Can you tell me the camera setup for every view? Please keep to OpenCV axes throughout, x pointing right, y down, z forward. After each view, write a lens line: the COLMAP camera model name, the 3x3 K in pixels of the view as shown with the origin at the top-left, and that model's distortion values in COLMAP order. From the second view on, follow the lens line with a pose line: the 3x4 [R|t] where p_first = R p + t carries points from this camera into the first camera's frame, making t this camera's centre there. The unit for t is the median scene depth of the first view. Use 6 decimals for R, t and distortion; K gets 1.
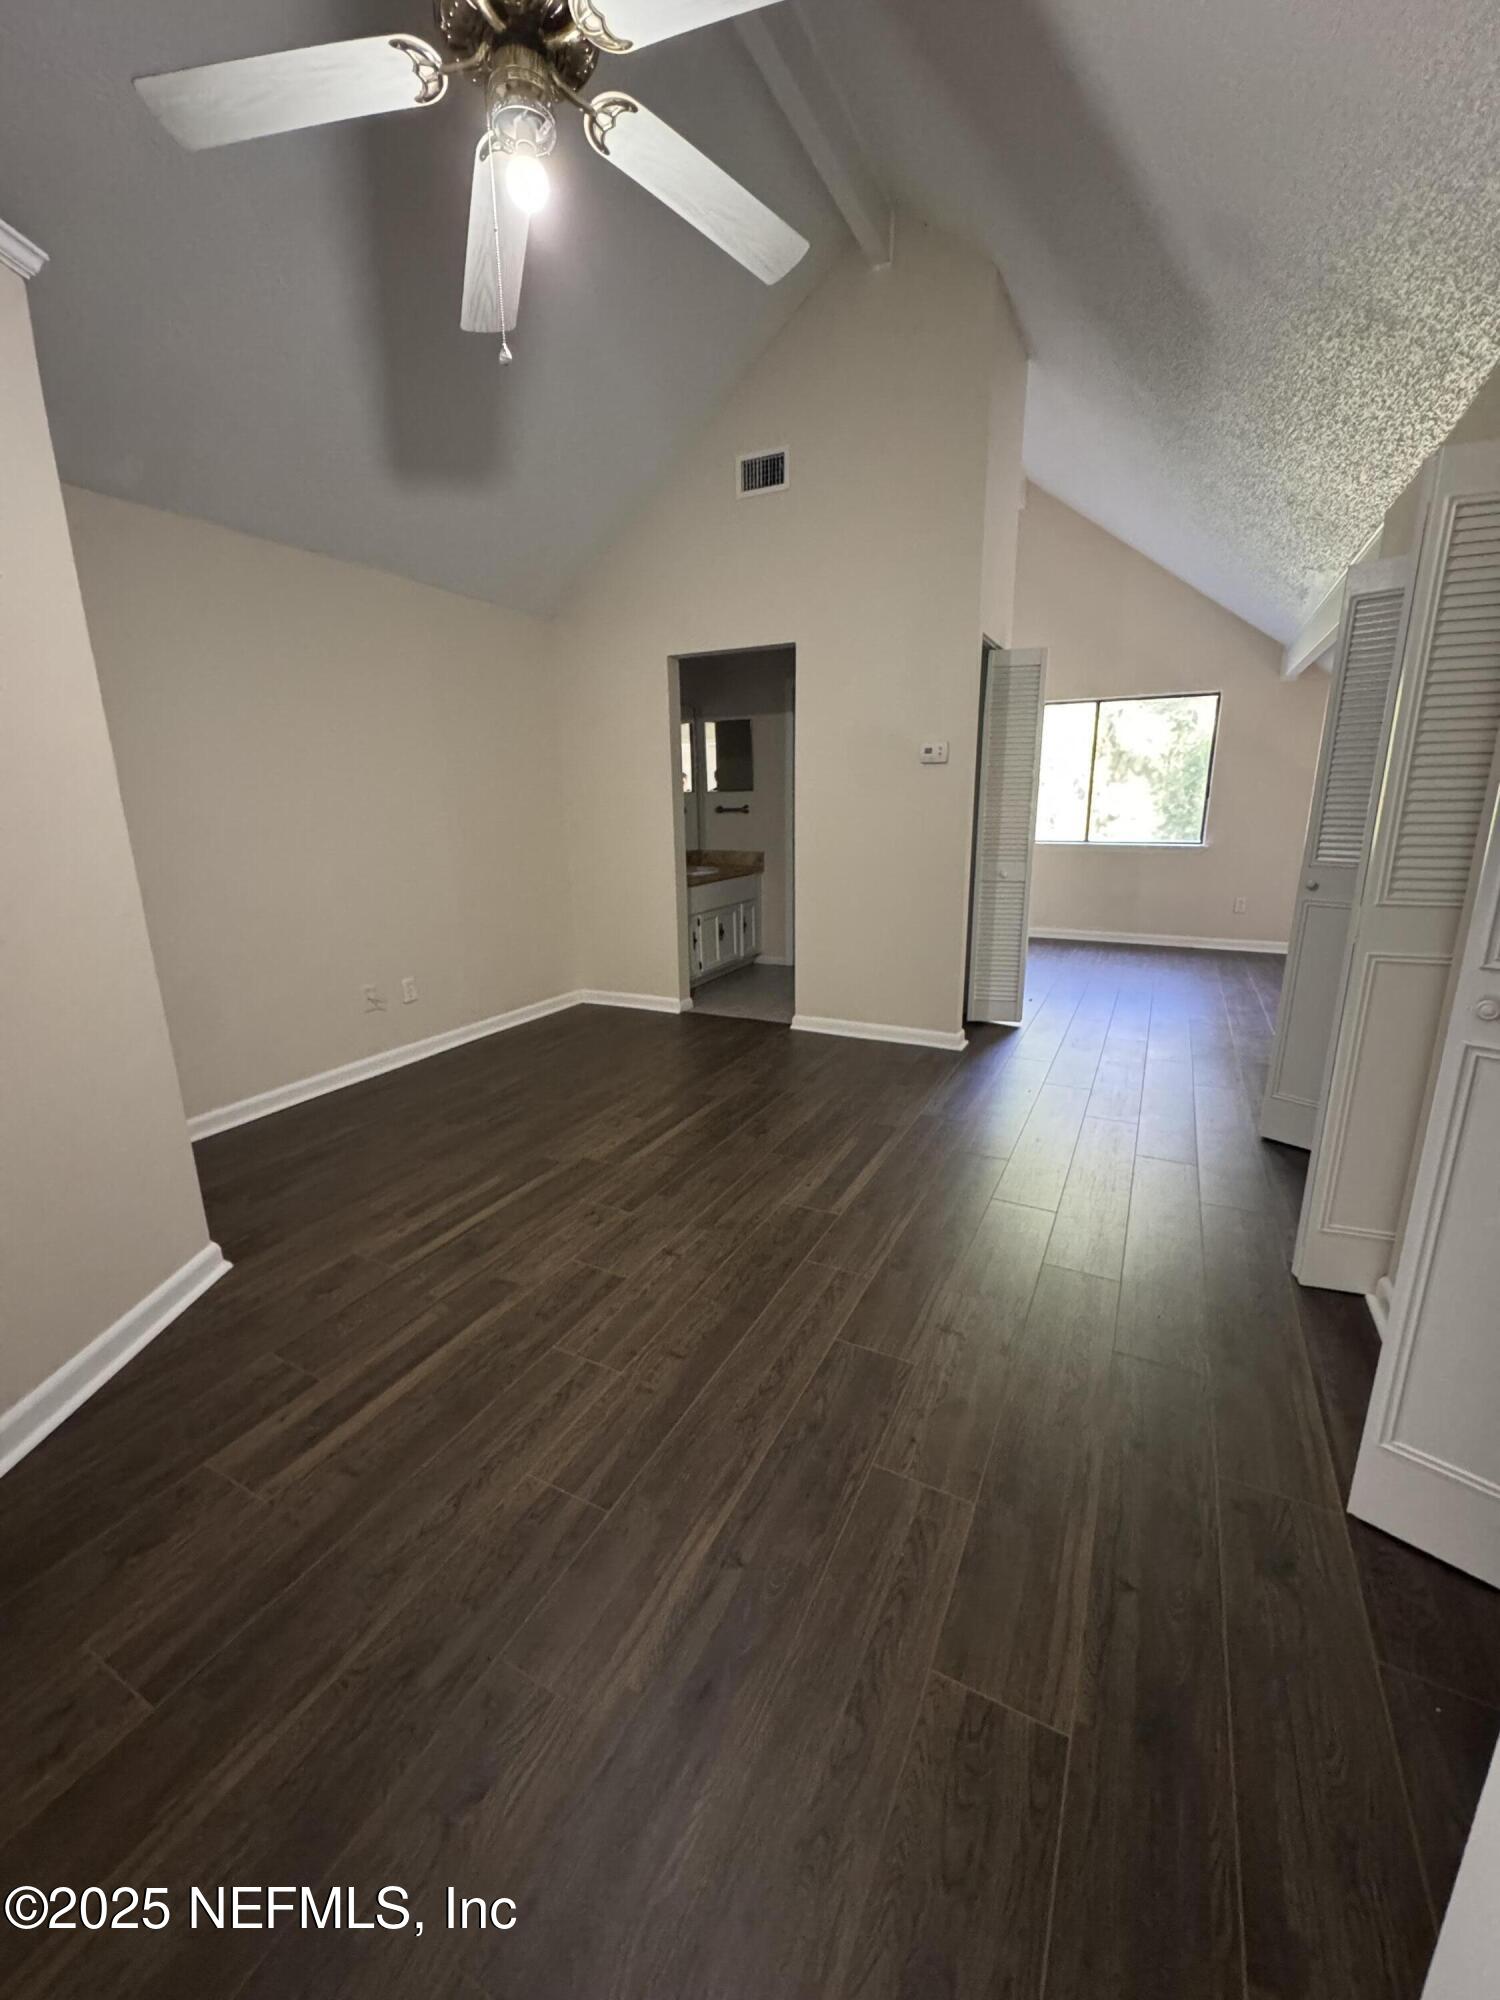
lens RADIAL K [[800.2, 0, 751.1], [0, 800.2, 998.5], [0, 0, 1]] dist [-0.004271, -0.000404]
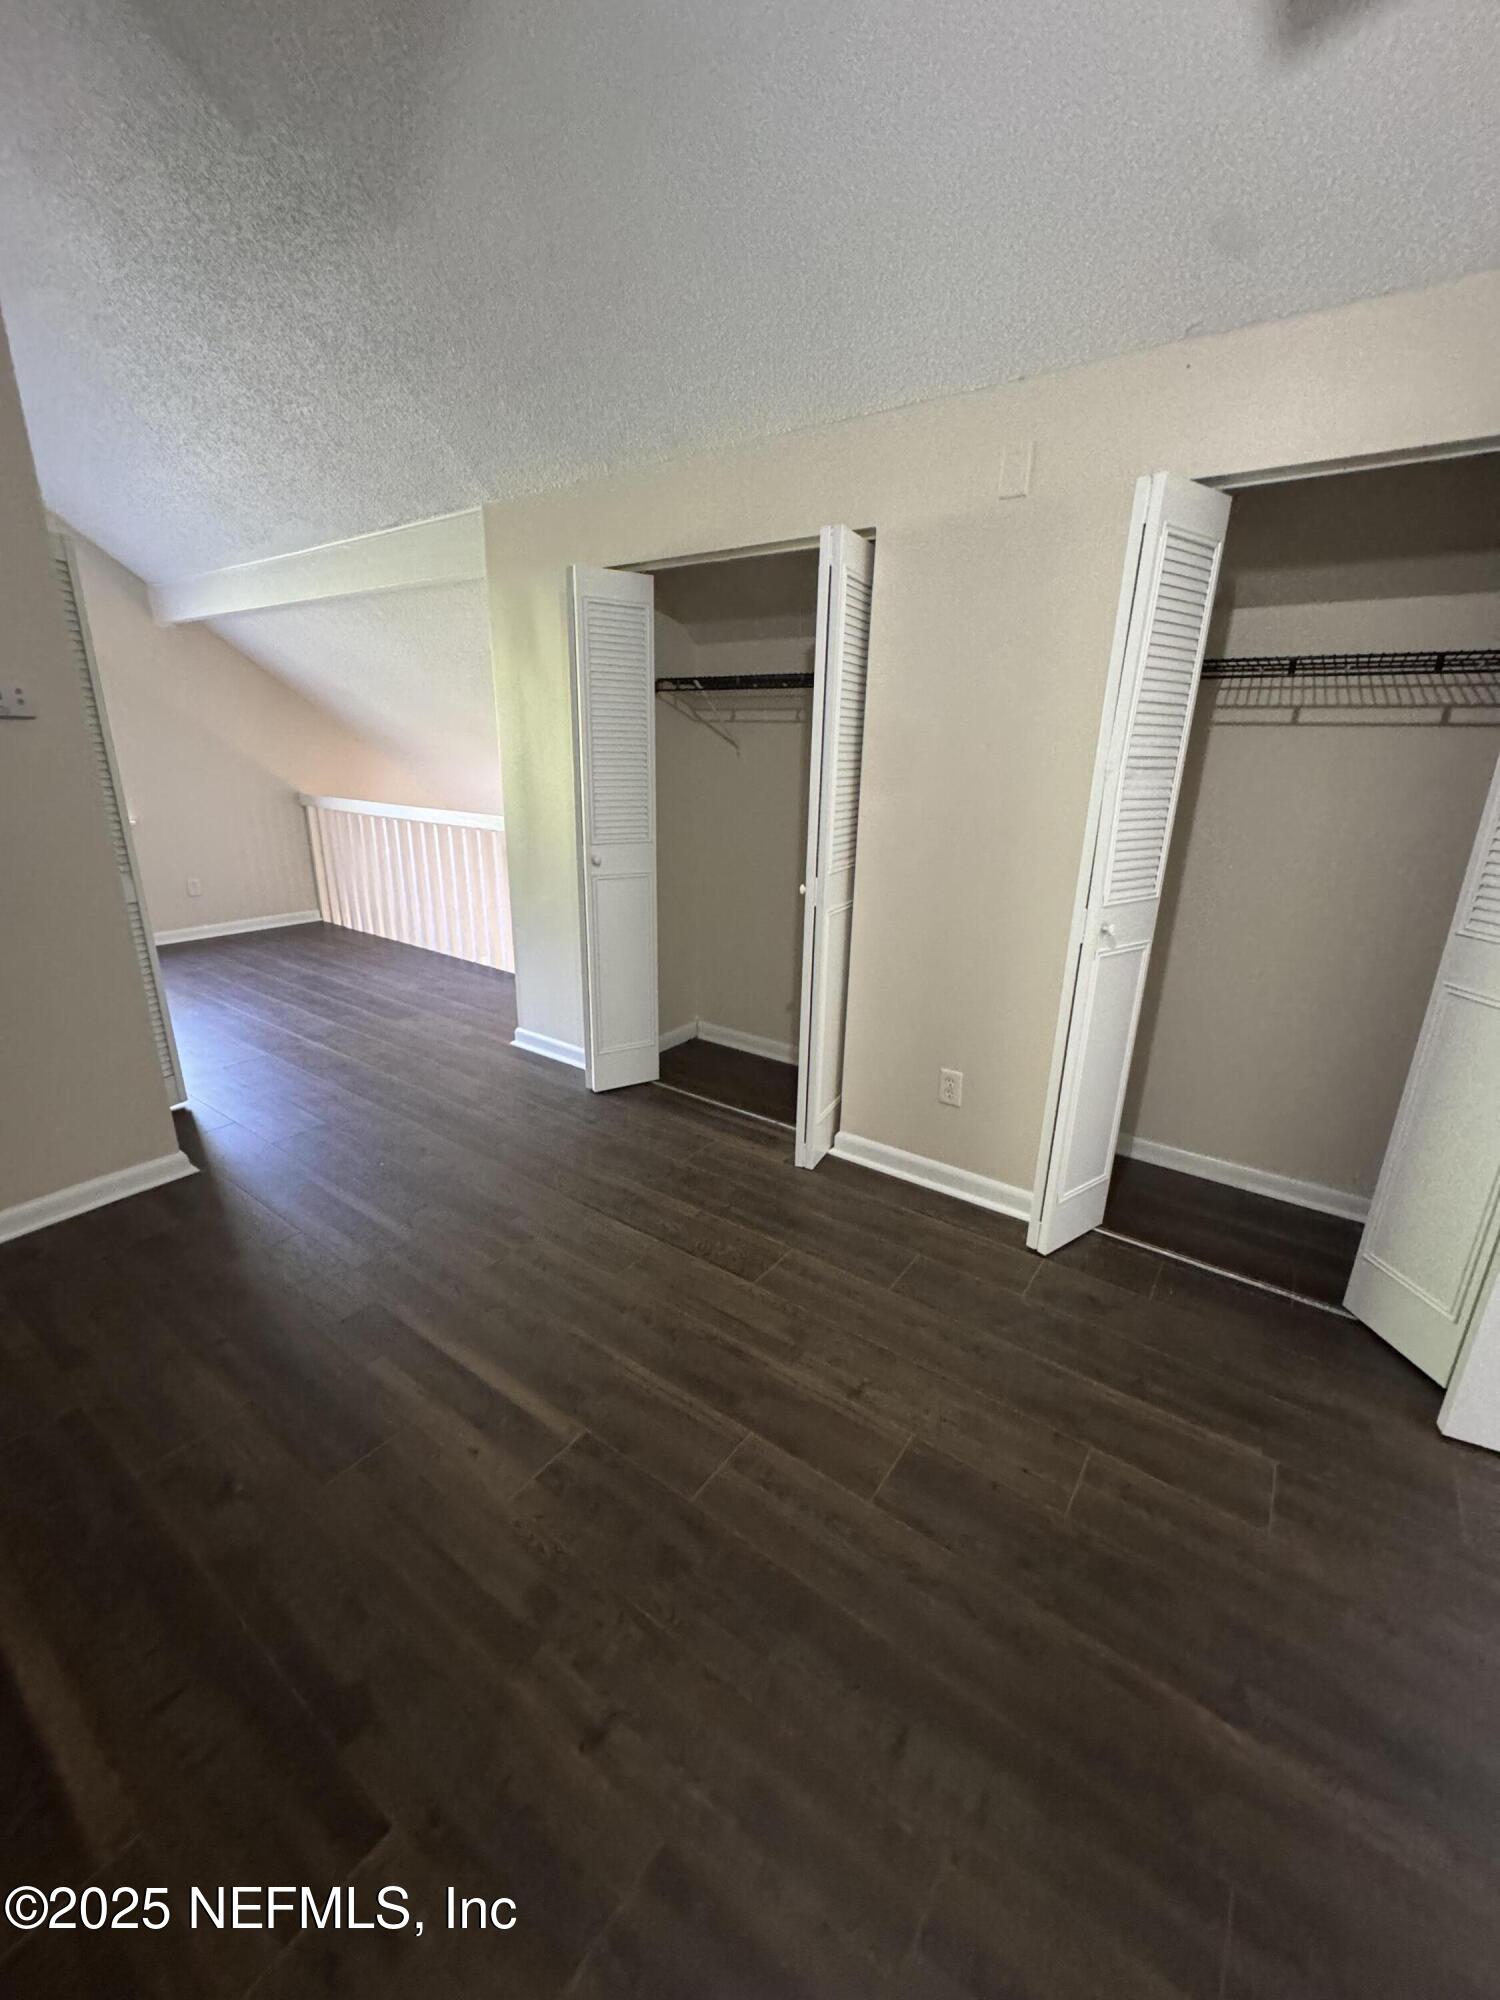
lens RADIAL K [[800.2, 0, 753.4], [0, 800.2, 995.1], [0, 0, 1]] dist [-0.004271, -0.000404]
pose [[0.145399, -0.281144, 0.948587, -0.441687], [0.225170, 0.943018, 0.244980, -0.226264], [-0.963409, 0.177974, 0.200419, 0.736301]]
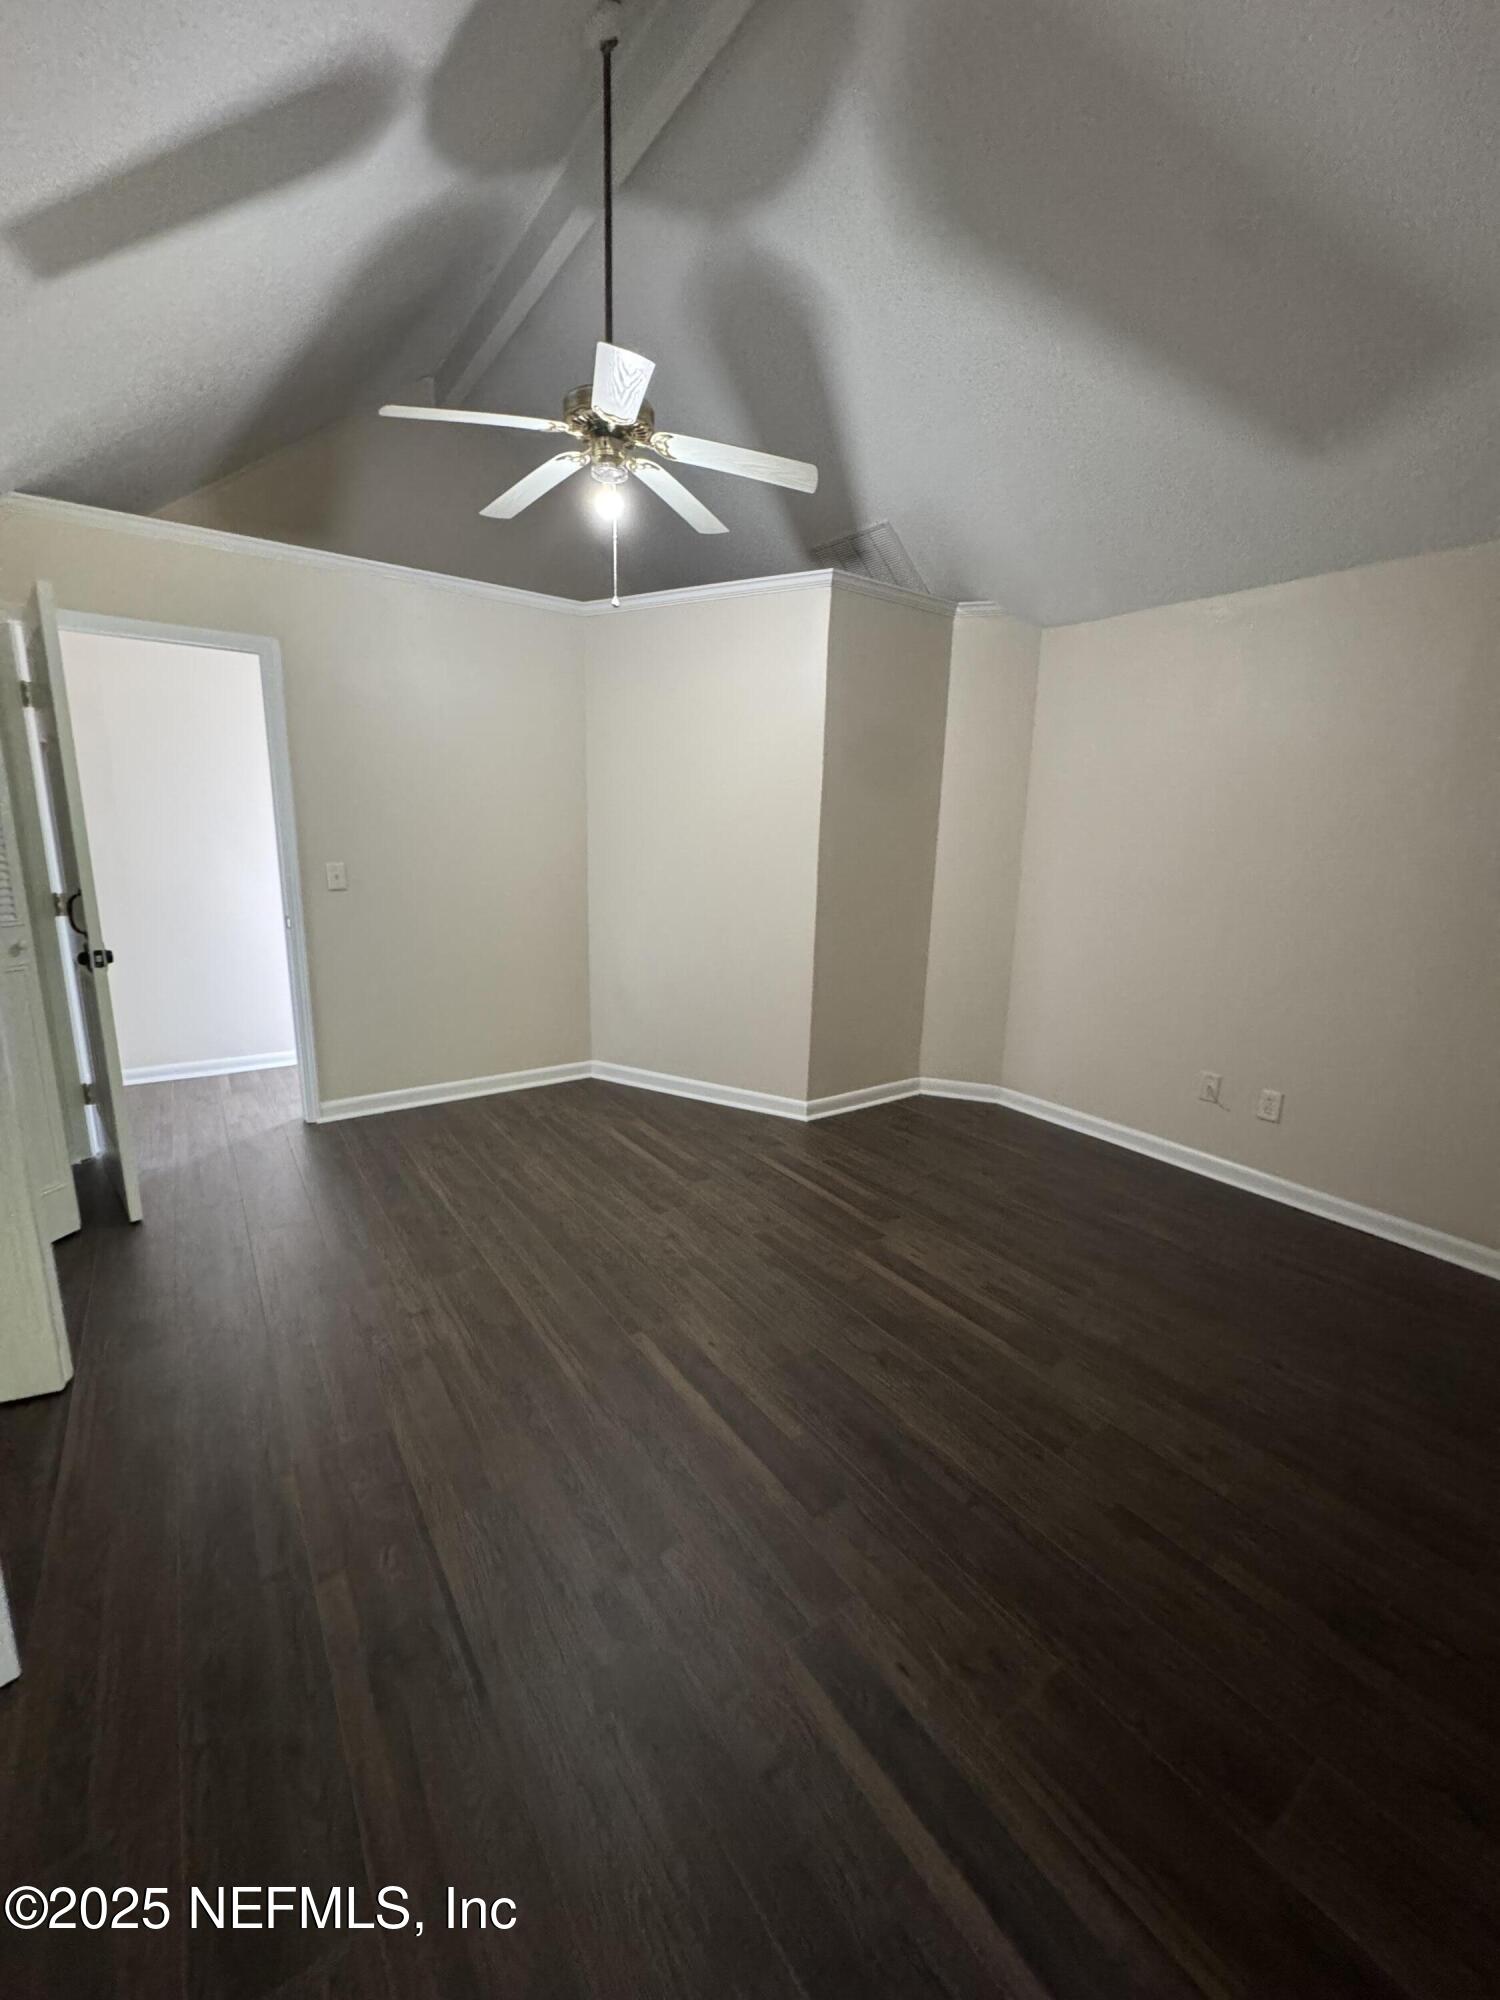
lens RADIAL K [[800.2, 0, 741.3], [0, 800.2, 997.7], [0, 0, 1]] dist [-0.004271, -0.000404]
pose [[-0.470615, 0.182620, -0.863233, 0.807275], [-0.237010, 0.916226, 0.323043, -0.408467], [0.849911, 0.356624, -0.387907, 1.443298]]
